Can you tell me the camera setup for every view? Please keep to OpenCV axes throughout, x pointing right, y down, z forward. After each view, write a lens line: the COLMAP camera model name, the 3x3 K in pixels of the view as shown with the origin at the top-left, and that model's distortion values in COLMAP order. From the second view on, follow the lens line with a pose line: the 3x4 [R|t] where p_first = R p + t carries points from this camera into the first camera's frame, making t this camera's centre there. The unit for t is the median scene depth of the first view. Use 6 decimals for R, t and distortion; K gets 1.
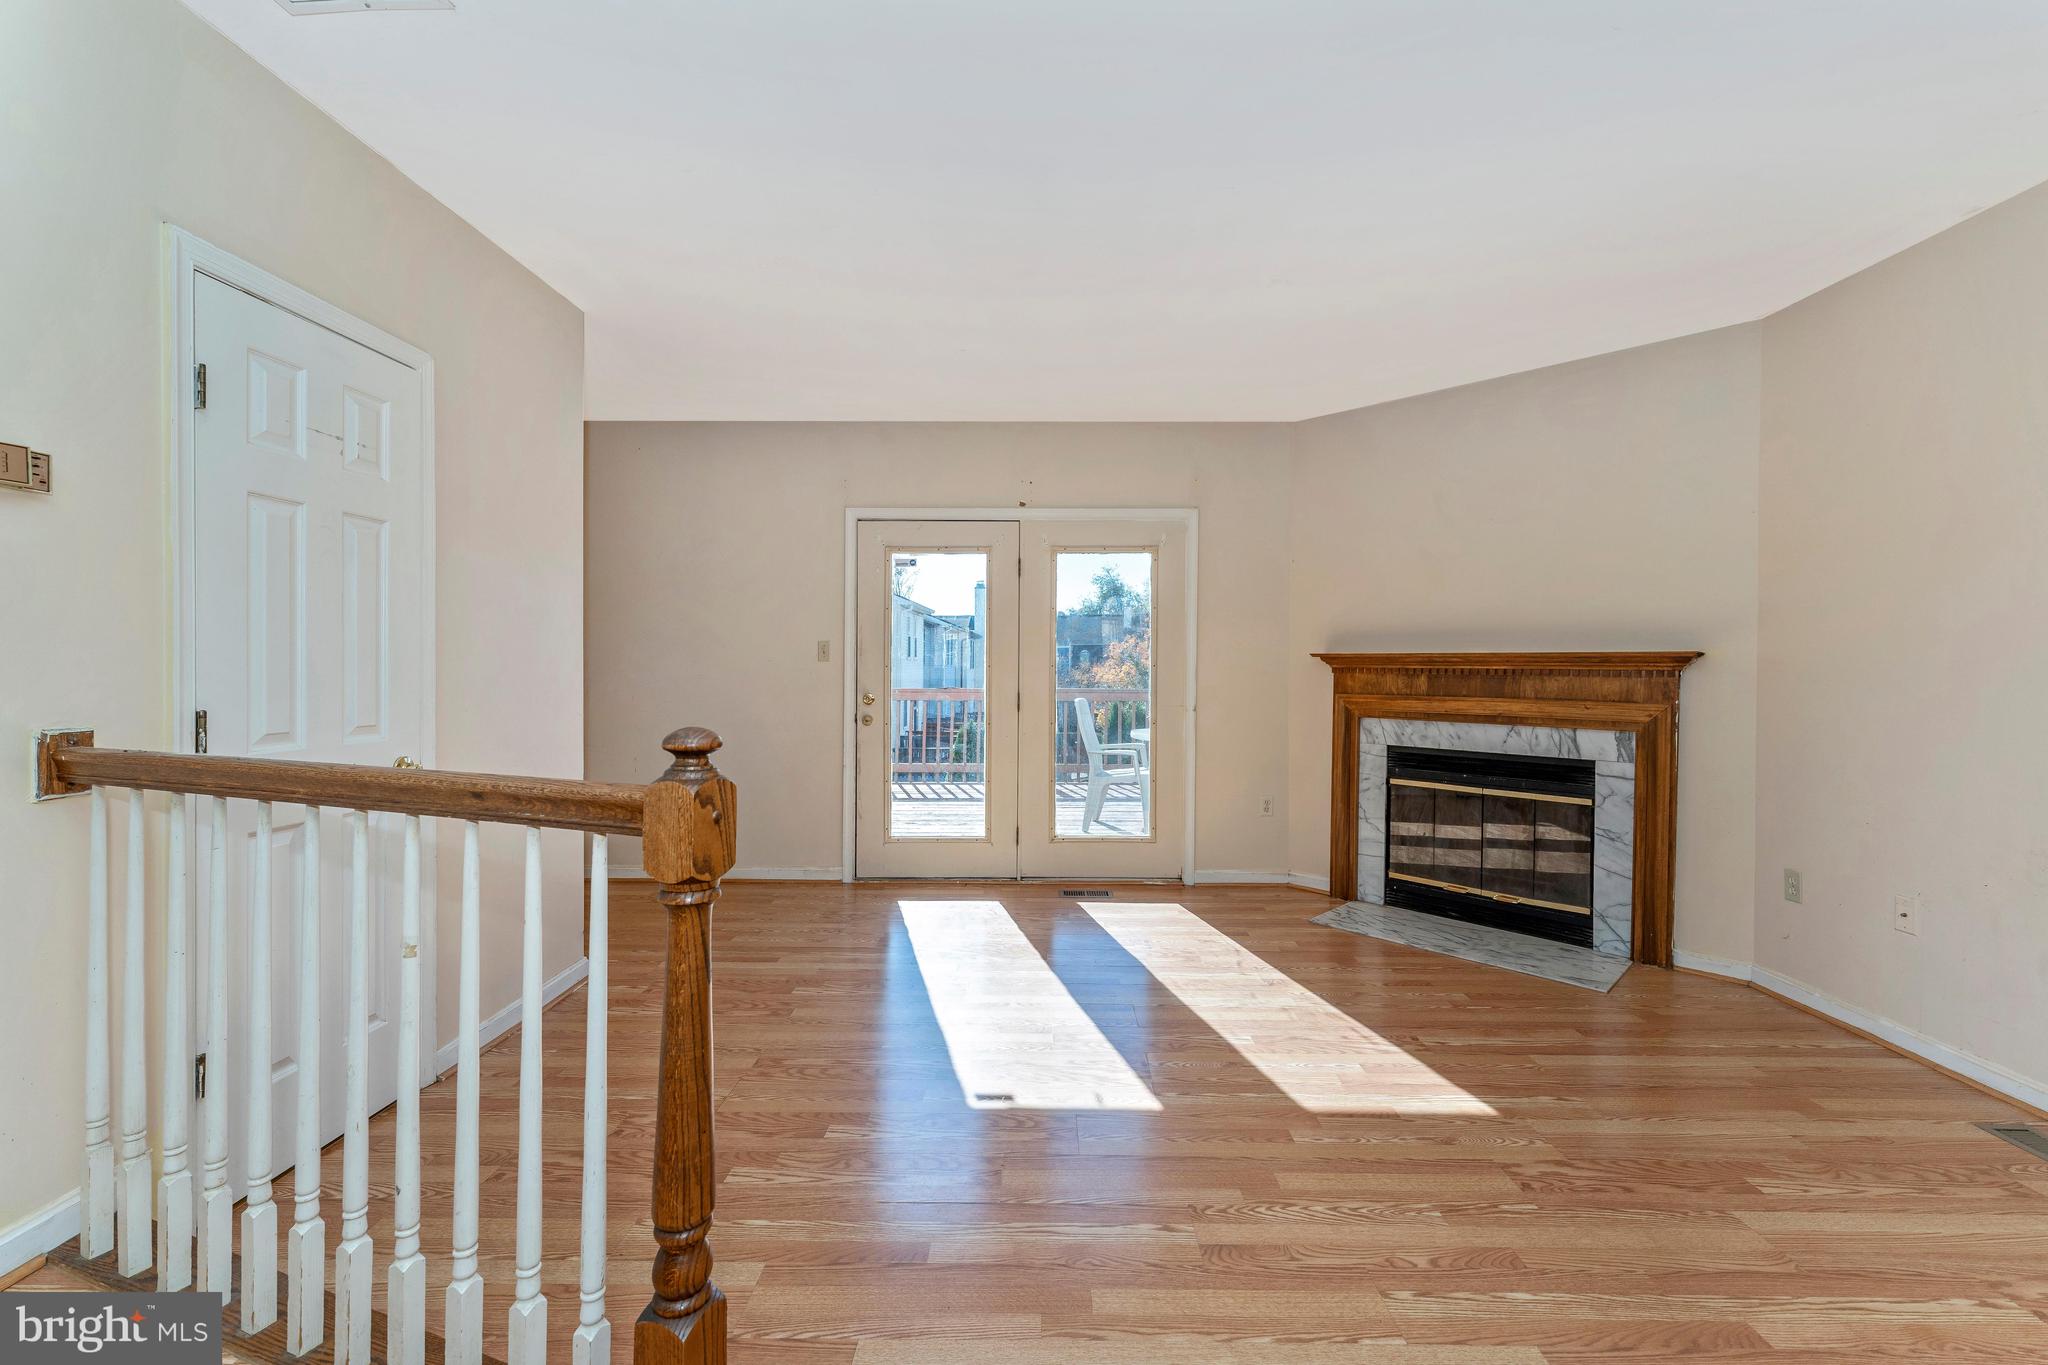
lens RADIAL K [[823.2, 0, 1043.8], [0, 823.2, 680.9], [0, 0, 1]] dist [0.004428, -0.000845]
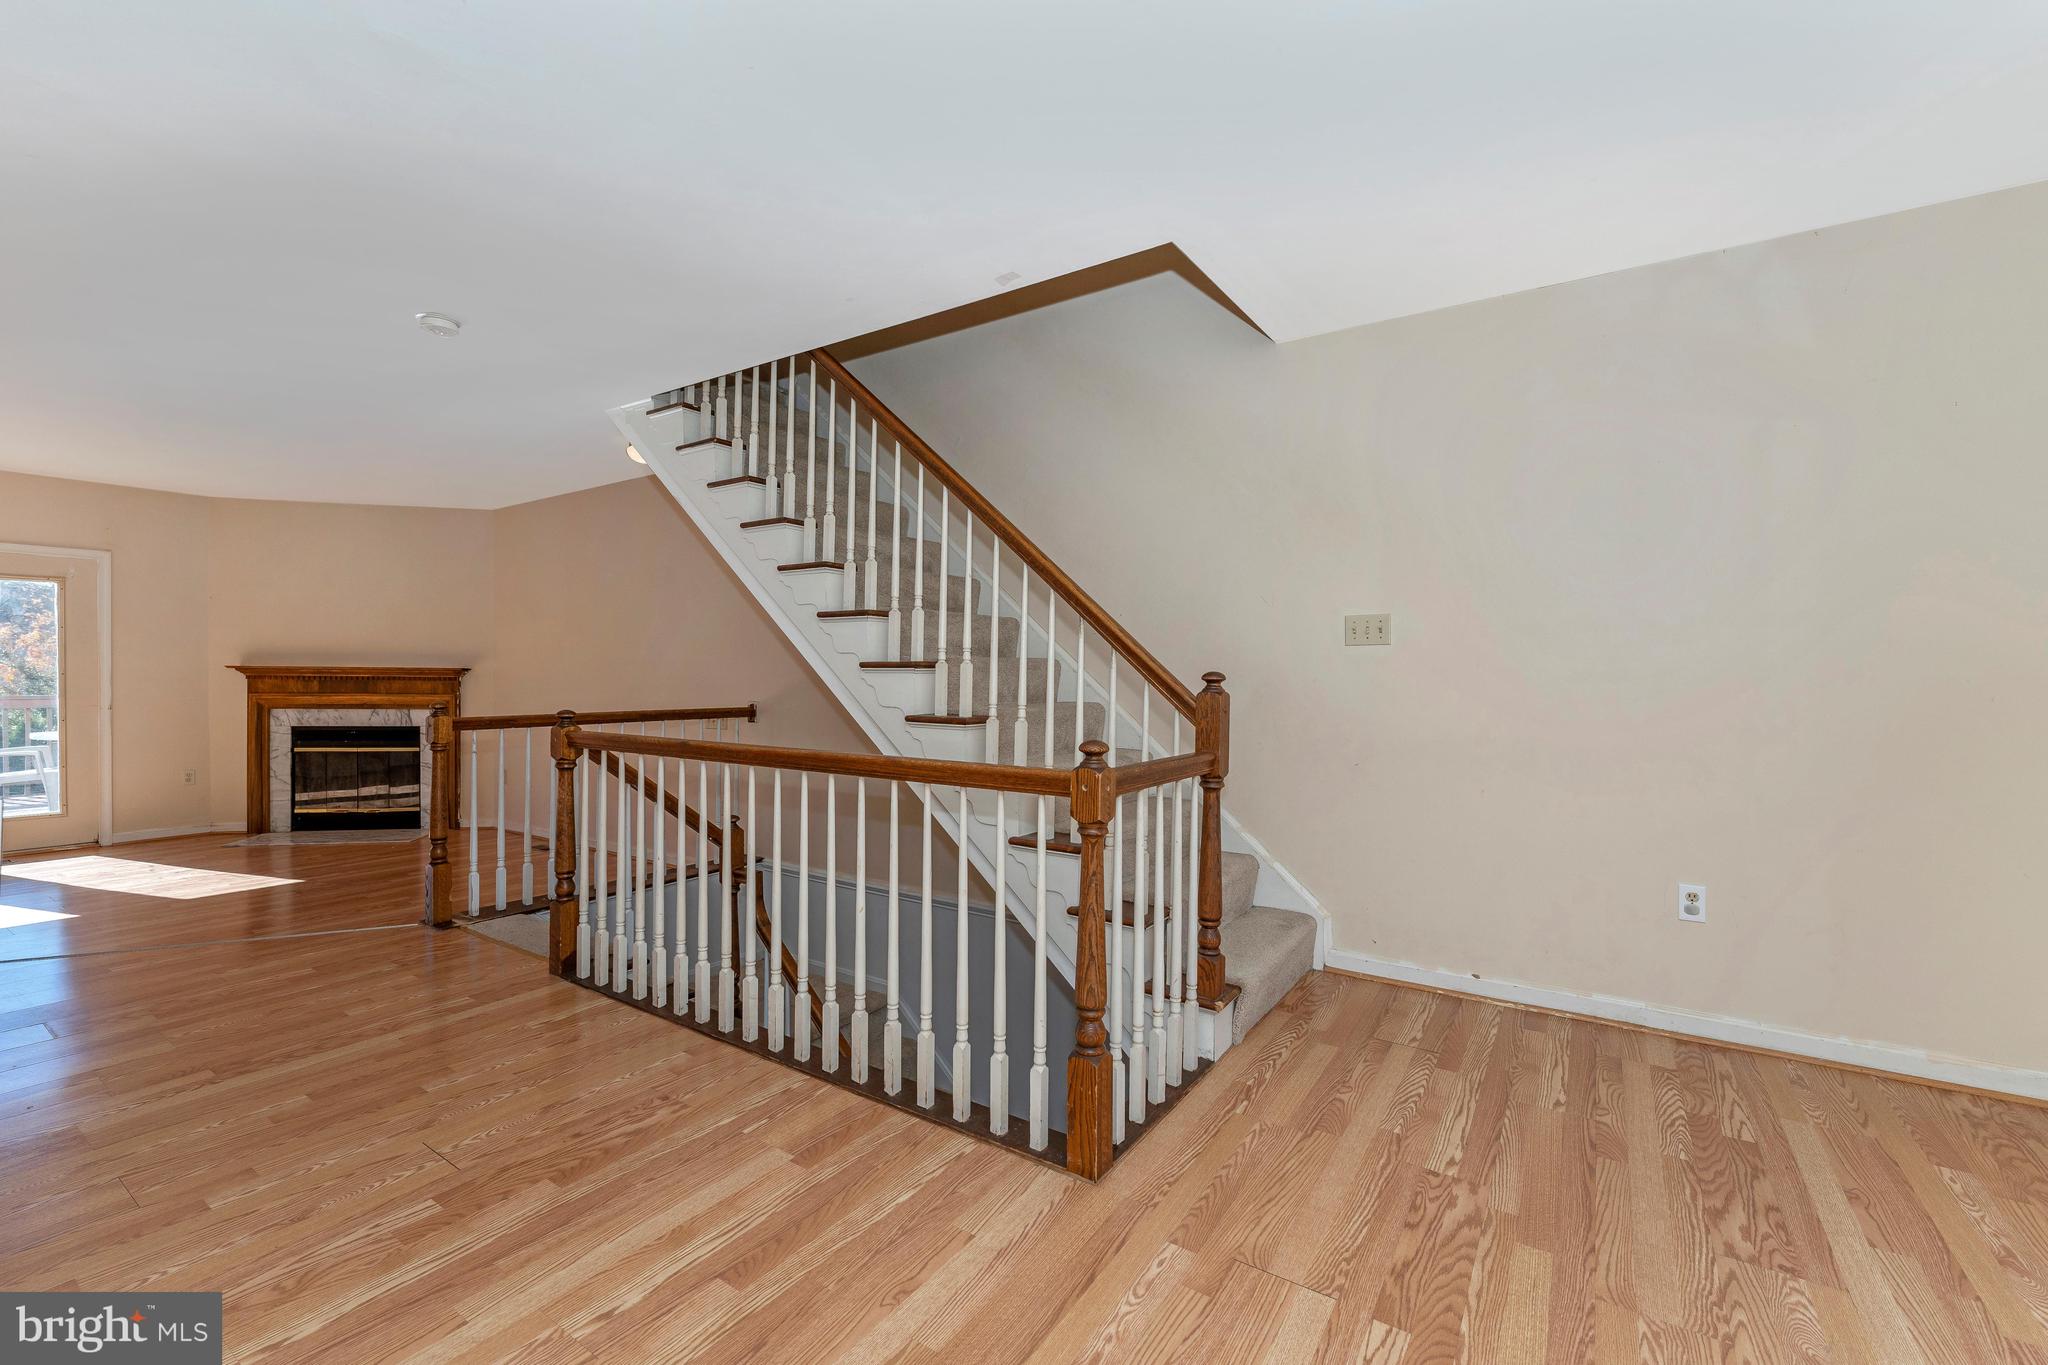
lens RADIAL K [[878.6, 0, 1083.6], [0, 878.6, 689.8], [0, 0, 1]] dist [-0.013075, 0.000172]
pose [[0.535082, -0.012838, 0.844703, -0.173661], [0.010205, 0.999910, 0.008732, 0.012543], [-0.844739, 0.003947, 0.535164, -1.222668]]
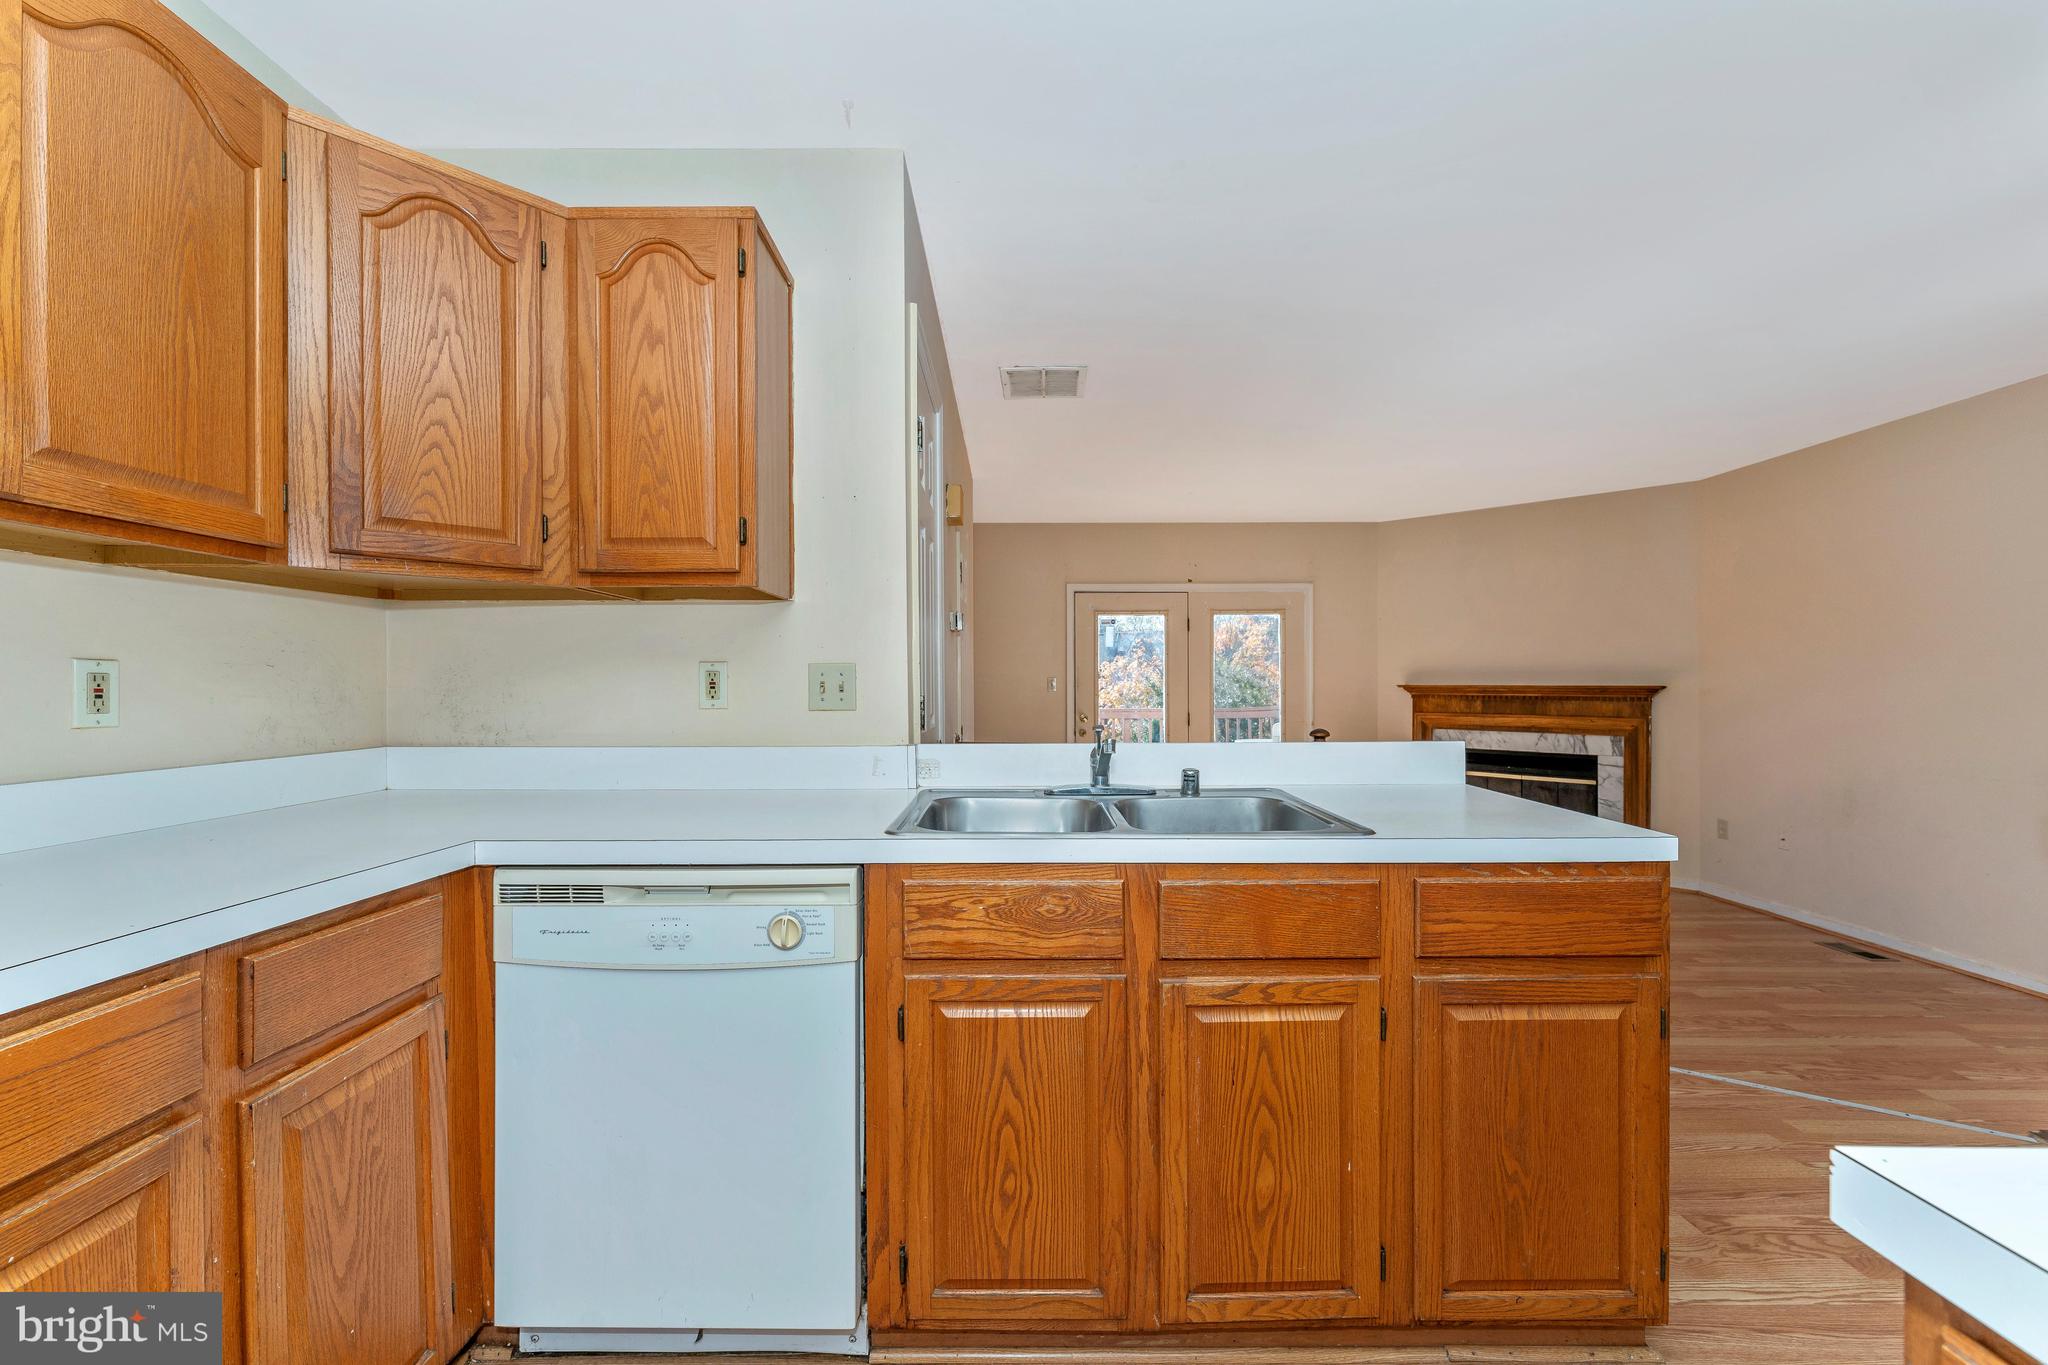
lens RADIAL K [[823.2, 0, 1020.9], [0, 823.2, 684.0], [0, 0, 1]] dist [0.004428, -0.000845]
pose [[0.999978, -0.003202, 0.005769, -0.396335], [0.003316, 0.999799, -0.019768, -0.009476], [-0.005705, 0.019787, 0.999788, -0.510132]]
